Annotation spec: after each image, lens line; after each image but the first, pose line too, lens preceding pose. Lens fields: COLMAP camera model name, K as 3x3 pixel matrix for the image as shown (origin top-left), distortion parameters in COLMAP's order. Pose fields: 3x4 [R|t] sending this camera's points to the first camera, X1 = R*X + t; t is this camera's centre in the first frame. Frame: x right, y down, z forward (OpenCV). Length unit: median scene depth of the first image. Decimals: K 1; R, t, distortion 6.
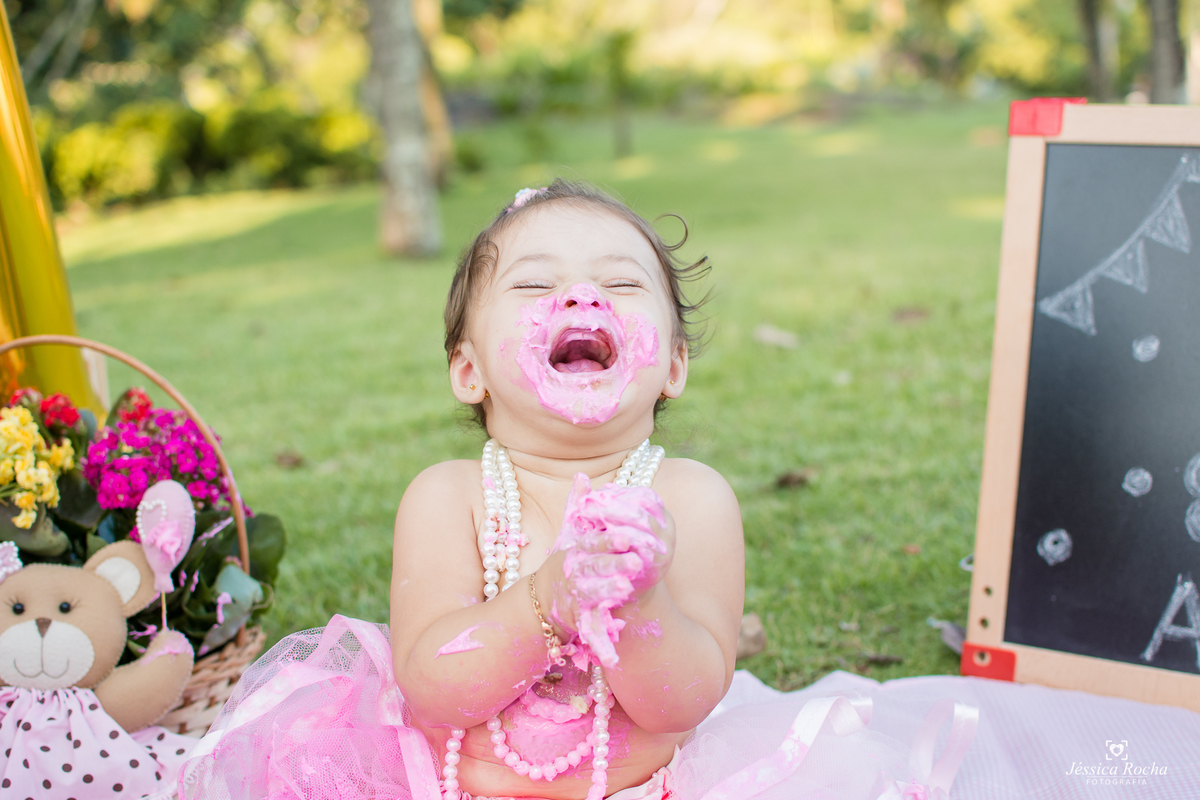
lens RADIAL K [[1882.6, 0, 605.2], [0, 1882.6, 387.0], [0, 0, 1]] dist [-0.164585, 0.025802]
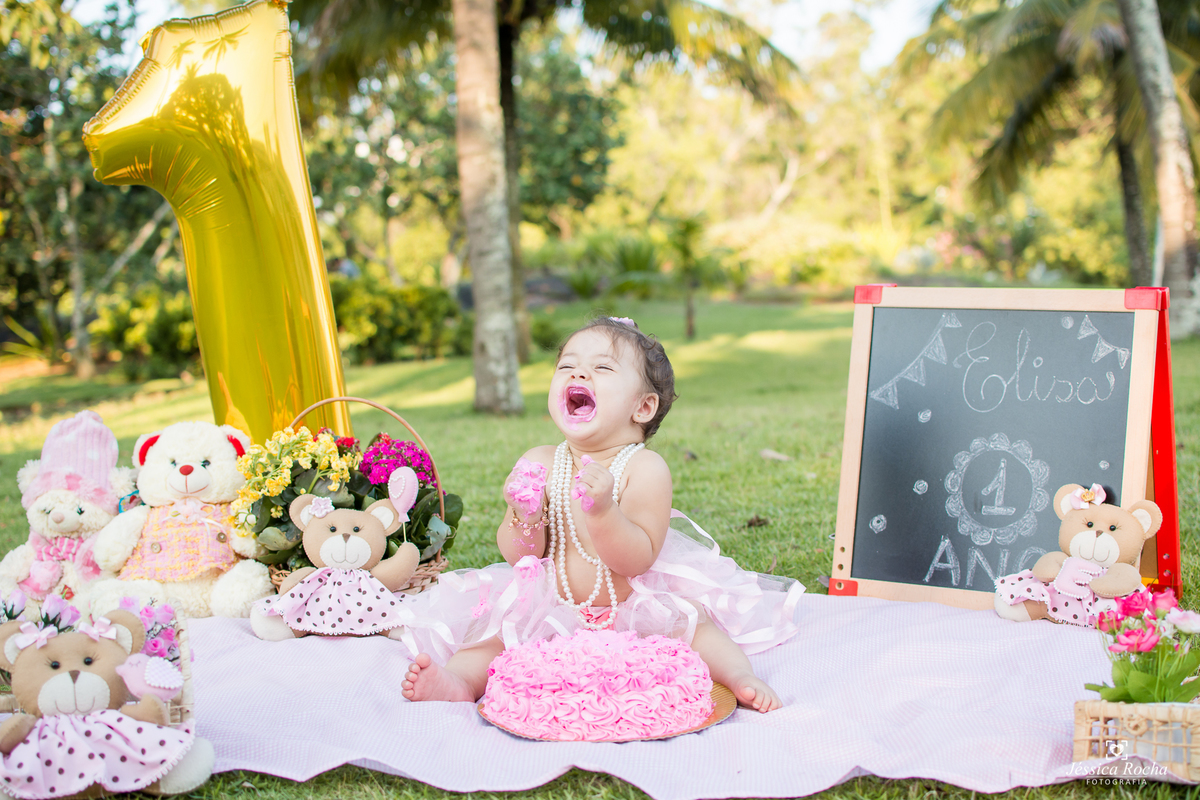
lens RADIAL K [[1845.9, 0, 571.4], [0, 1845.9, 401.4], [0, 0, 1]] dist [-0.192107, 0.123472]
pose [[0.998243, 0.017555, -0.056596, 0.044114], [-0.022411, 0.996013, -0.086352, 0.136613], [0.054855, 0.087468, 0.994656, -0.886476]]
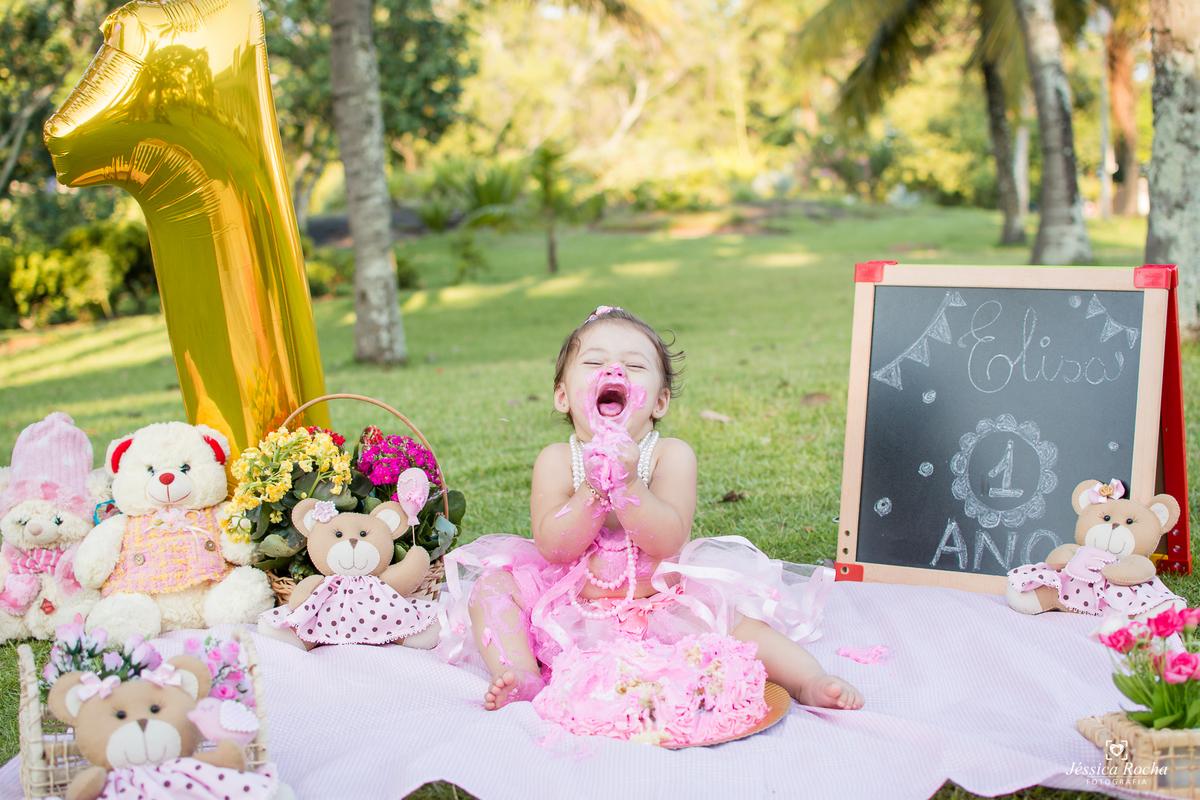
lens RADIAL K [[1898.2, 0, 615.9], [0, 1898.2, 398.2], [0, 0, 1]] dist [-0.155876, 0.044532]
pose [[0.998856, -0.009609, 0.046841, -0.112207], [0.012064, 0.998552, -0.052420, 0.078567], [-0.046270, 0.052925, 0.997526, -0.895632]]
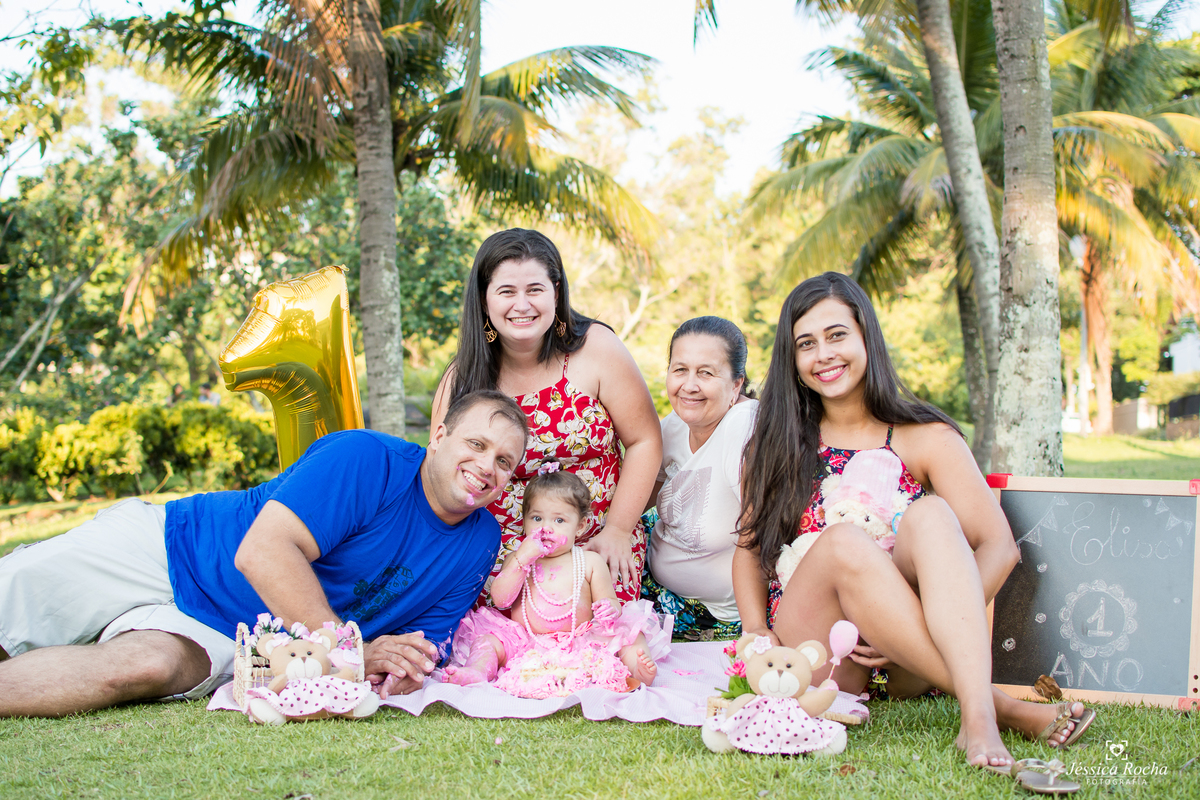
lens RADIAL K [[1884.5, 0, 566.5], [0, 1884.5, 402.5], [0, 0, 1]] dist [-0.152573, 0.016179]
pose [[0.999337, 0.029484, 0.021382, -0.084217], [-0.025808, 0.987499, -0.155497, 0.268069], [-0.025699, 0.154842, 0.987605, -2.161699]]
